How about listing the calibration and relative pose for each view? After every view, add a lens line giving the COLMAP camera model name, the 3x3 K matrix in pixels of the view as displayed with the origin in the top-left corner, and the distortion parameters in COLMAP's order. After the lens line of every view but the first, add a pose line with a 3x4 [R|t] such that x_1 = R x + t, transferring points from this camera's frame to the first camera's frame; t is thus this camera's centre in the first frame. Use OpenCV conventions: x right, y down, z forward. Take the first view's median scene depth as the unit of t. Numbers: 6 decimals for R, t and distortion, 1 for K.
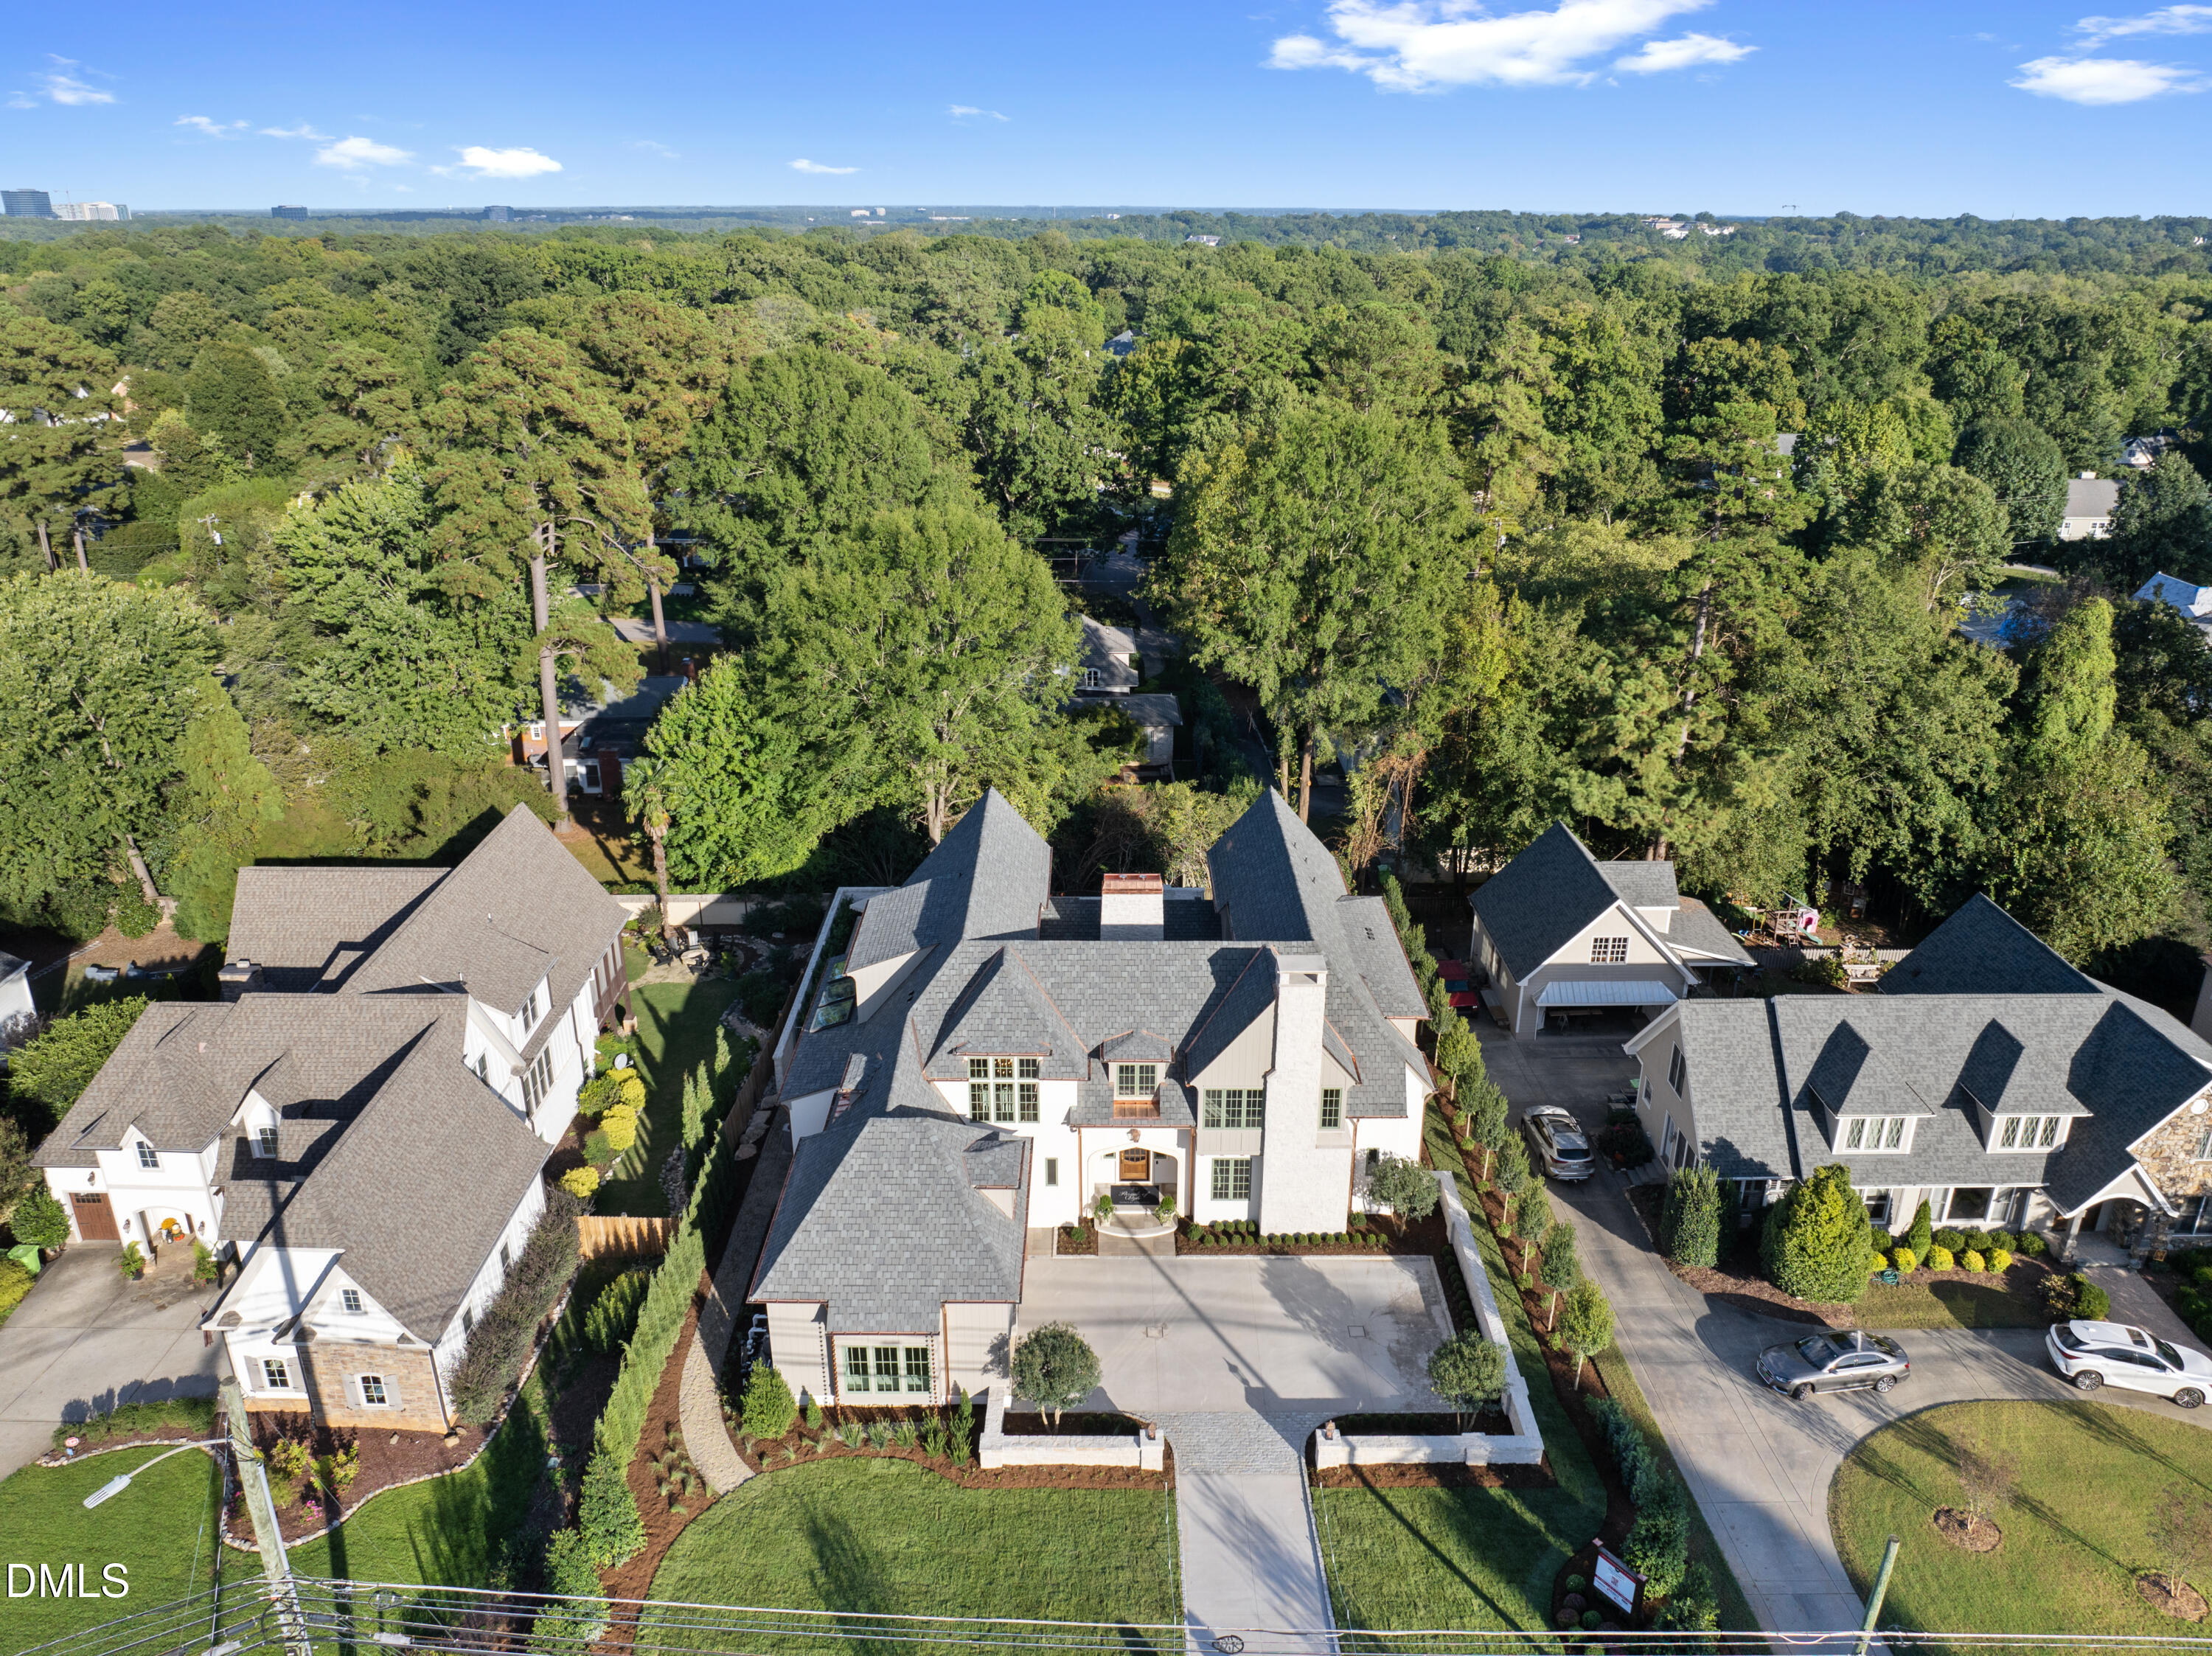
lens RADIAL K [[1552.0, 0, 1106.9], [0, 1552.0, 821.3], [0, 0, 1]] dist [-0.043726, 0.010890]
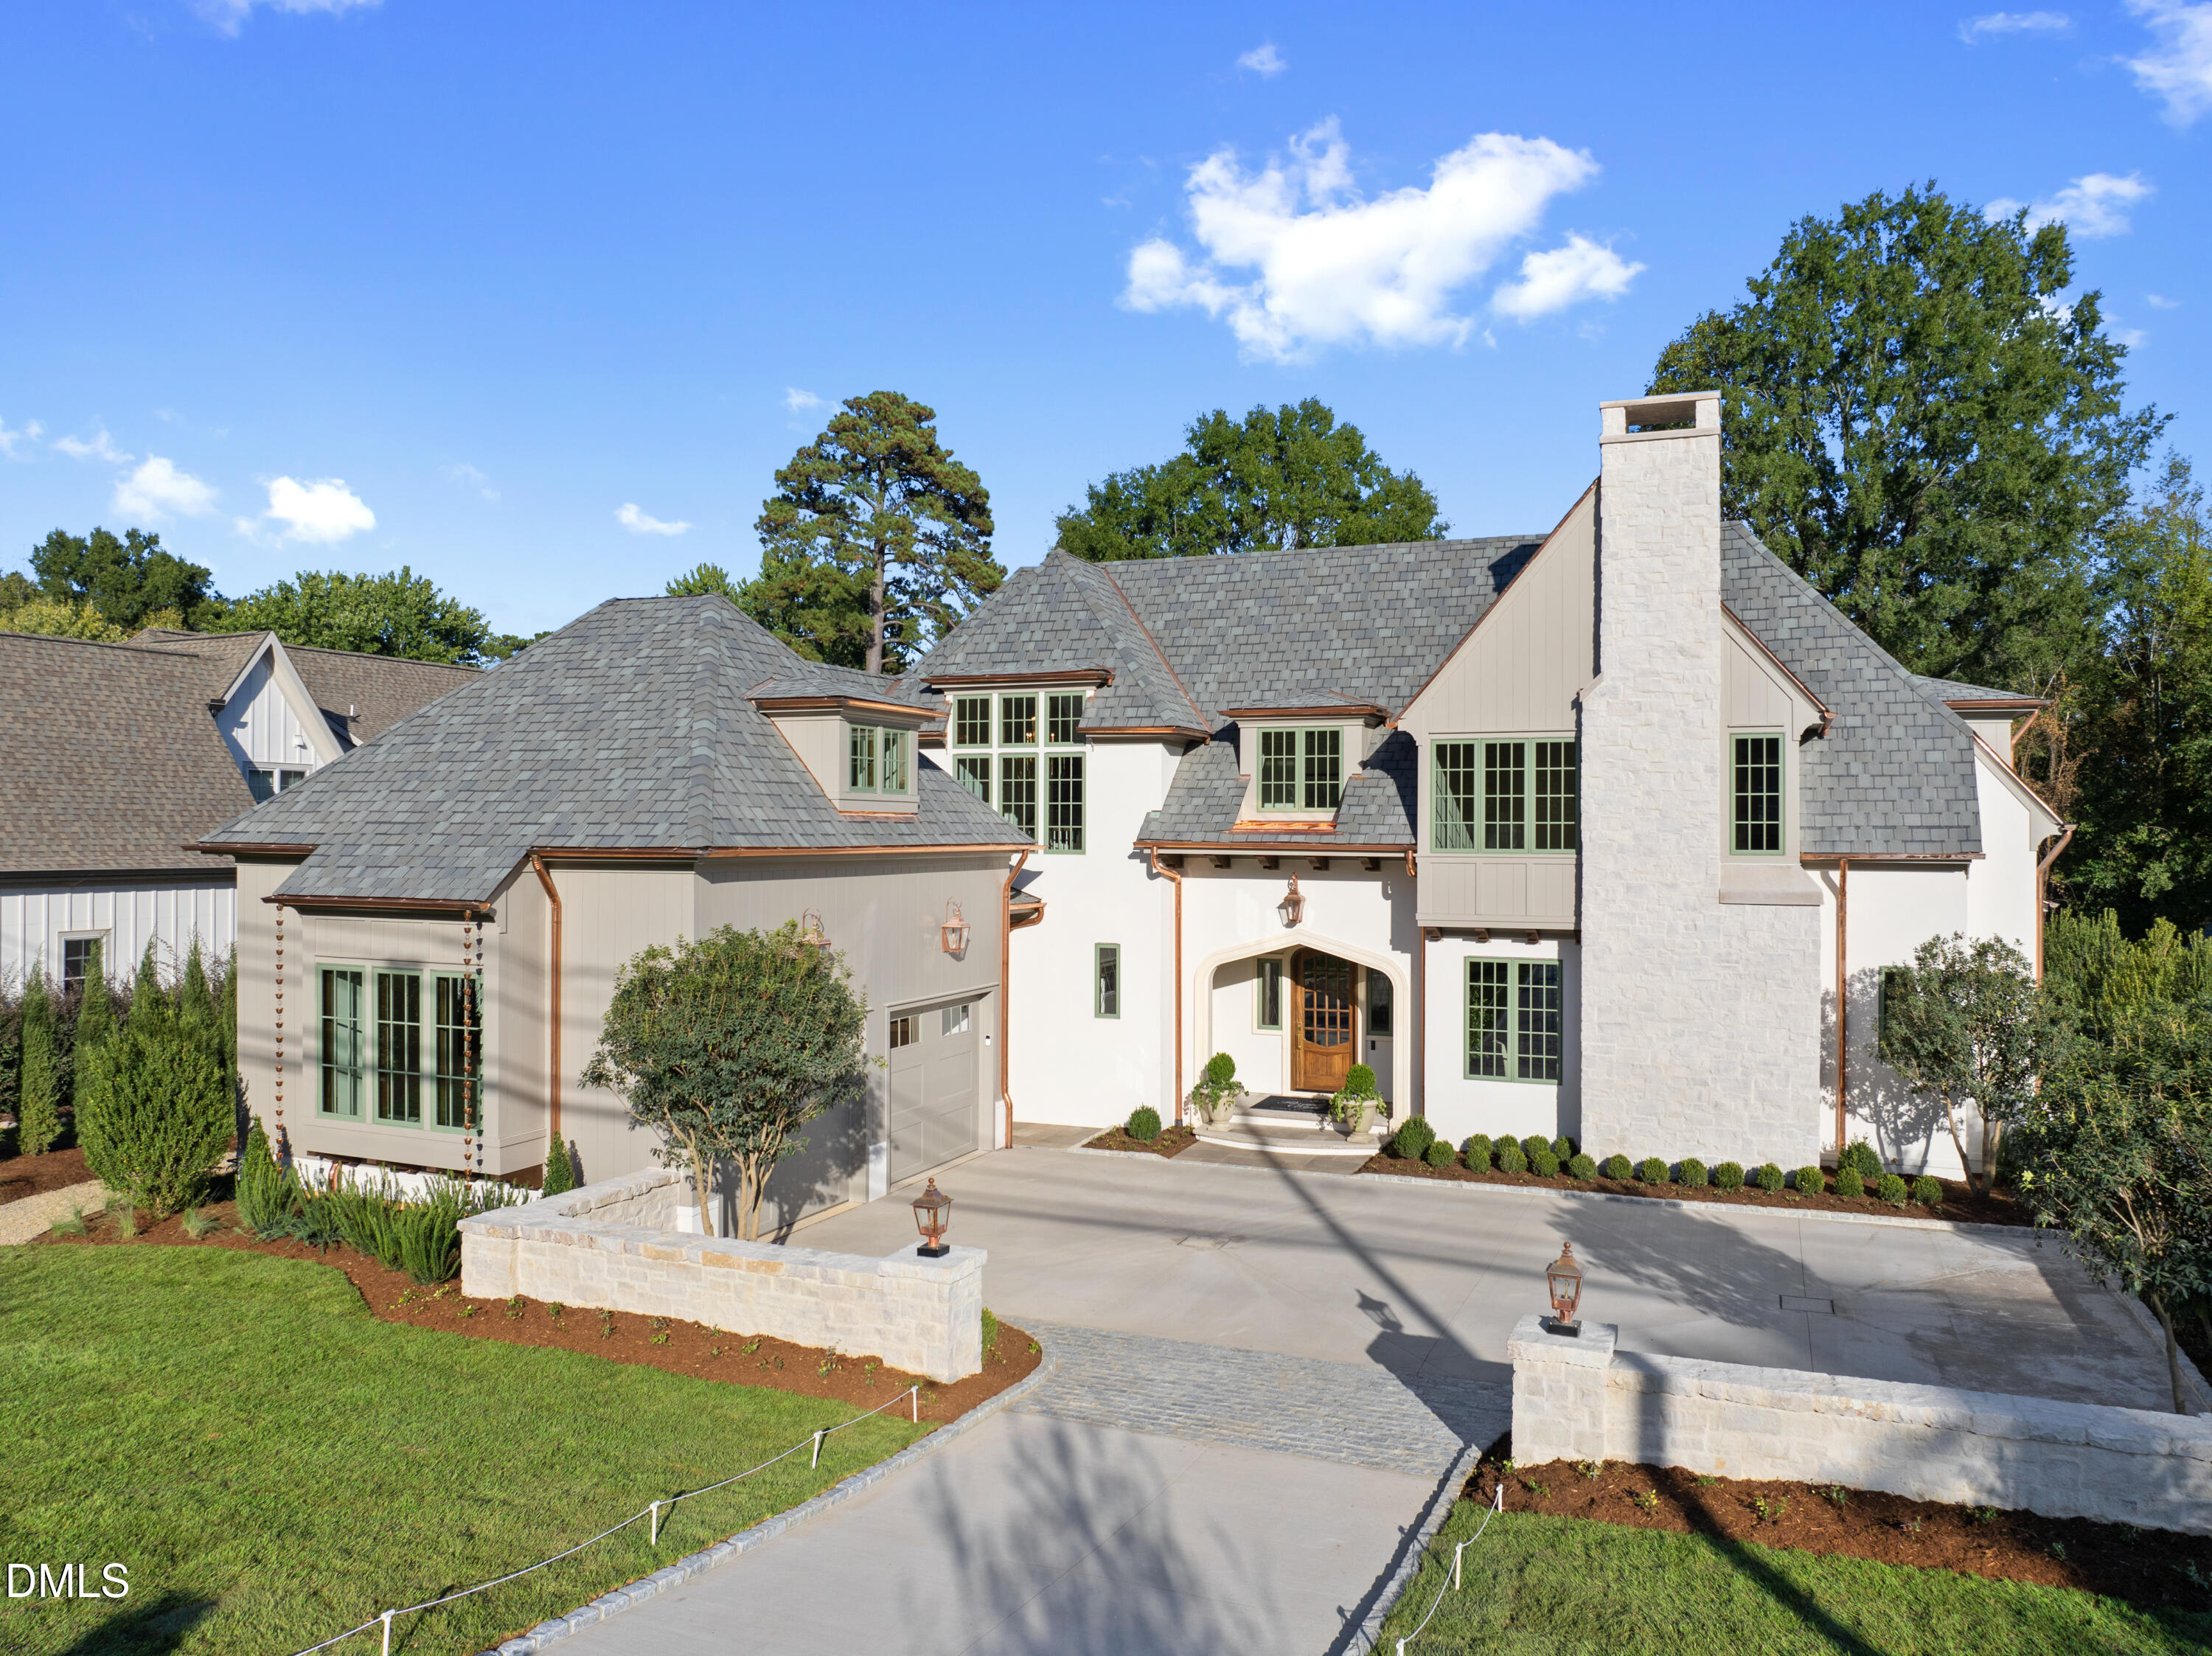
lens RADIAL K [[1552.0, 0, 1114.3], [0, 1552.0, 820.4], [0, 0, 1]] dist [-0.043726, 0.010890]
pose [[0.923768, -0.000200, -0.382953, 0.141306], [-0.146066, 0.924218, -0.352827, 0.346304], [0.354003, 0.381866, 0.853733, 0.601617]]
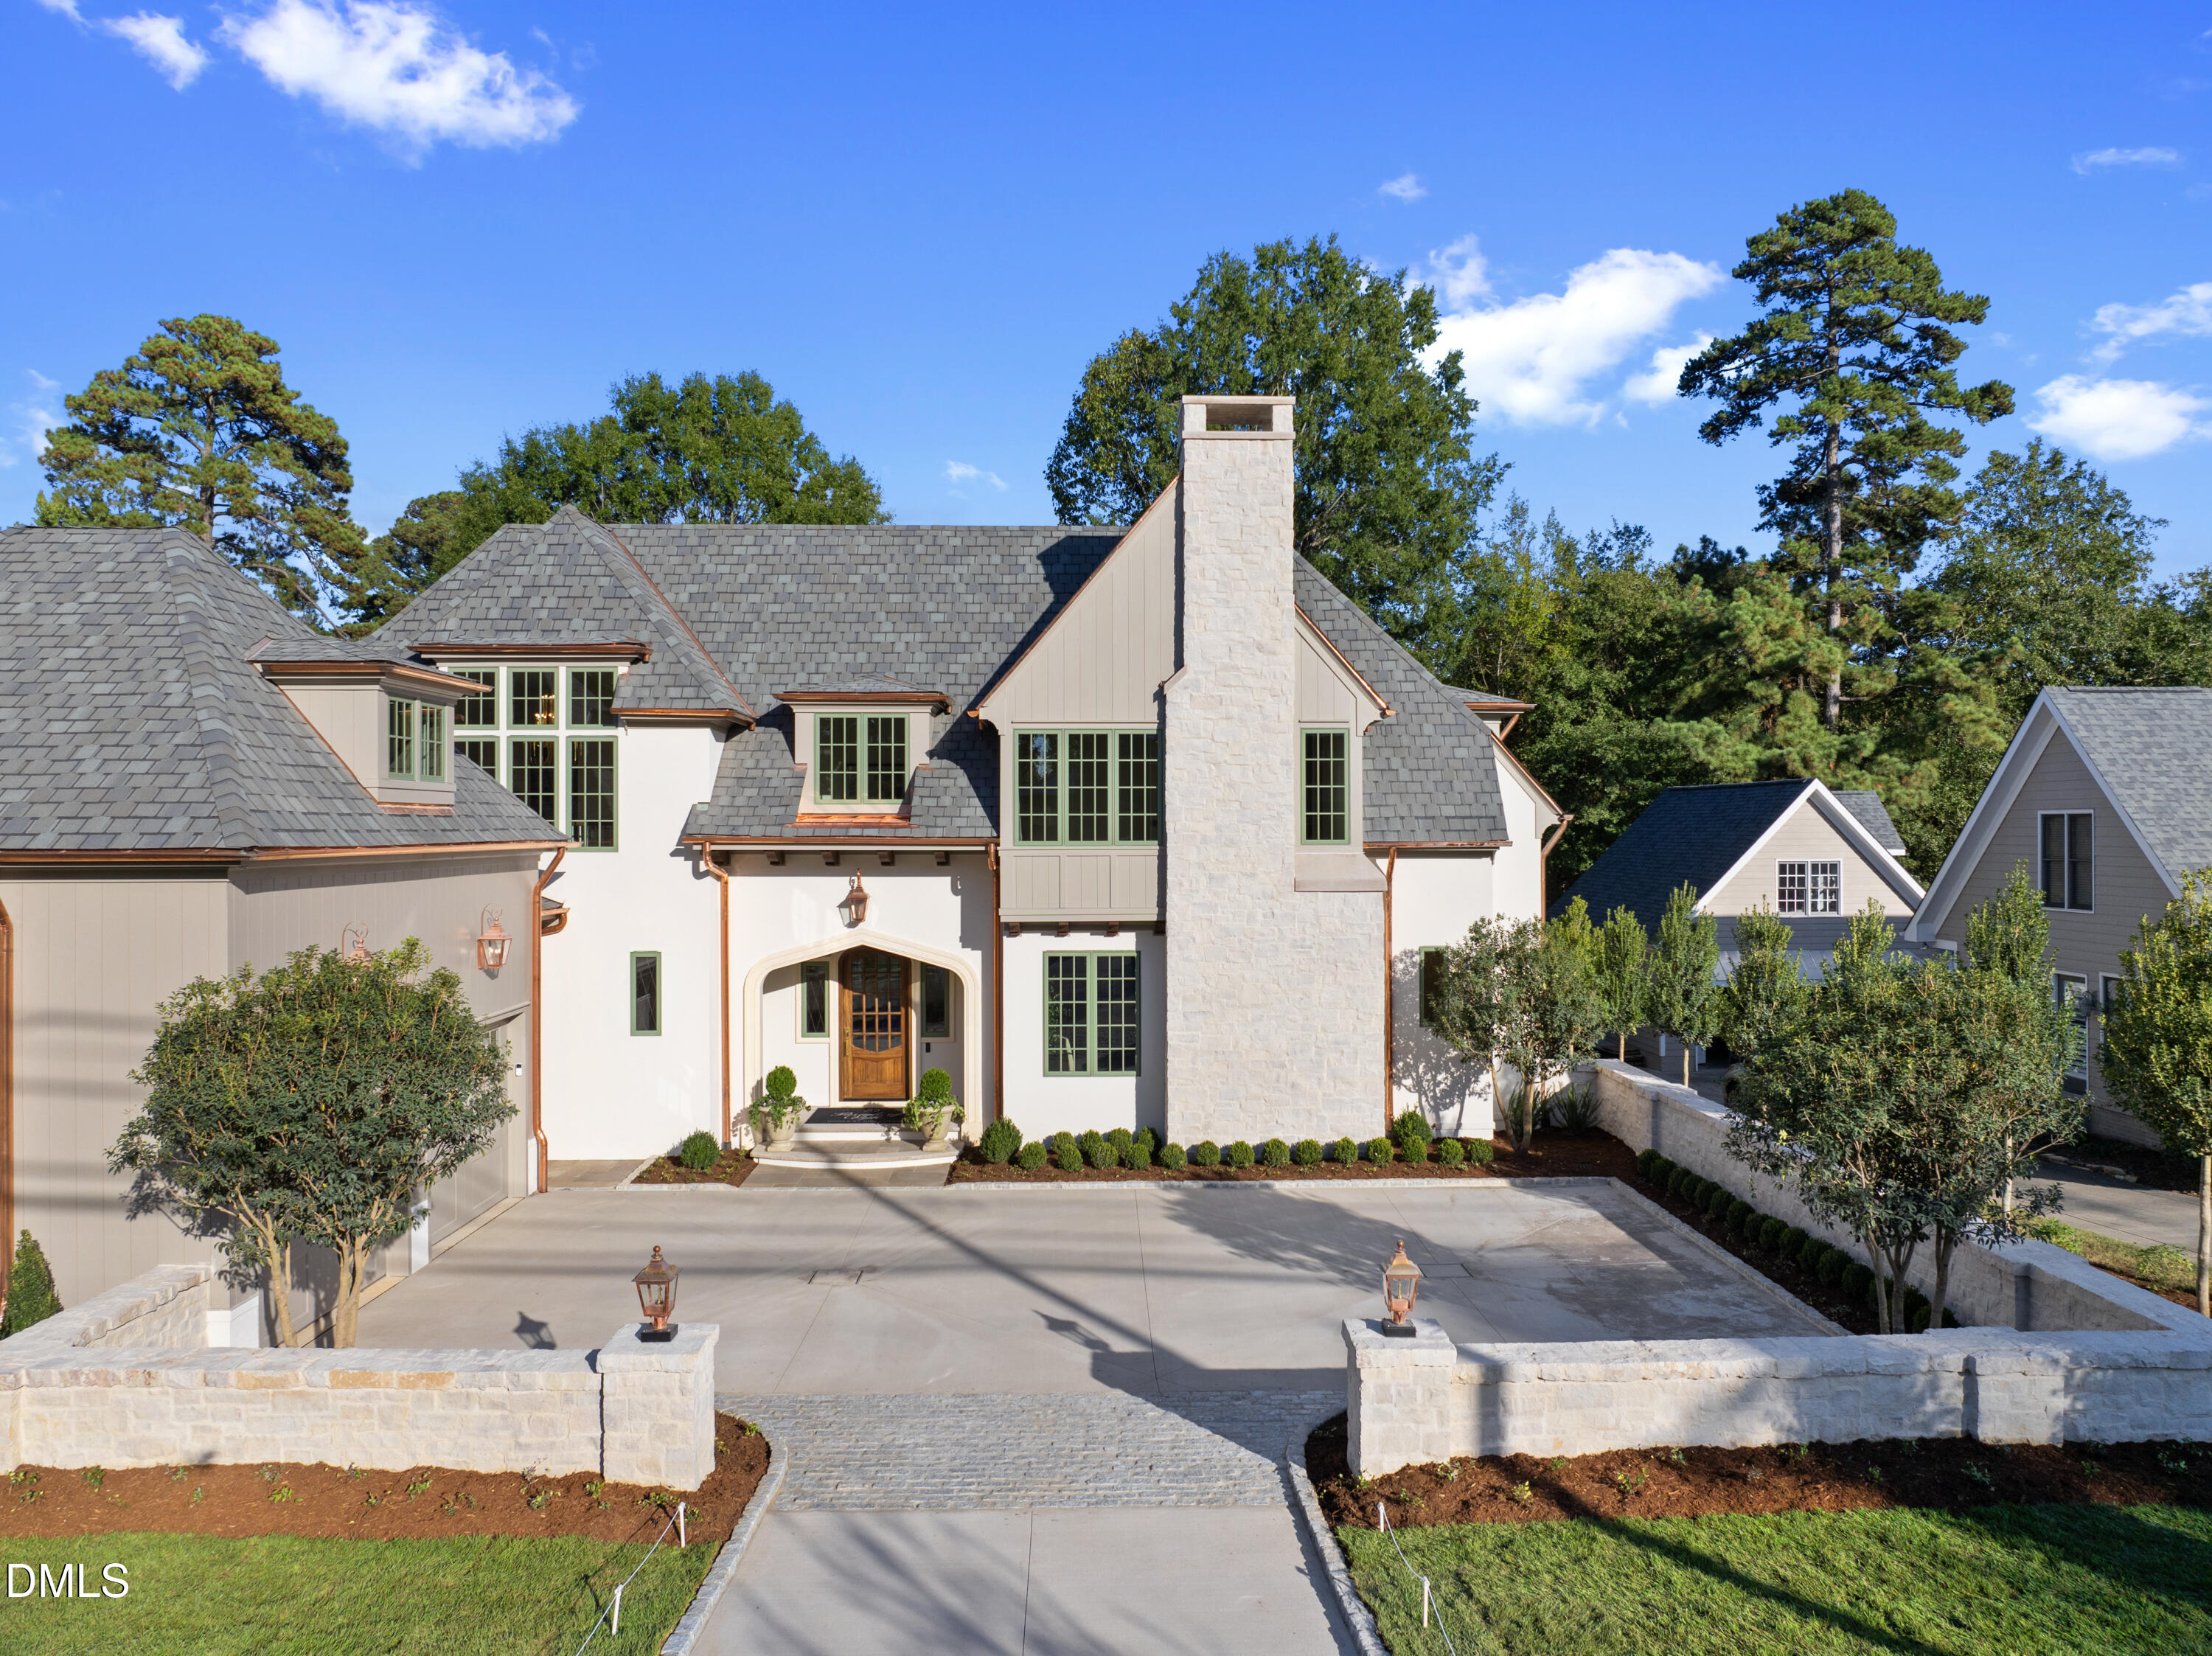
lens RADIAL K [[1552.0, 0, 1112.4], [0, 1552.0, 819.6], [0, 0, 1]] dist [-0.043726, 0.010890]
pose [[0.999702, -0.002629, 0.024254, 0.077024], [0.011611, 0.925633, -0.378245, 0.341815], [-0.021456, 0.378414, 0.925388, 0.613508]]
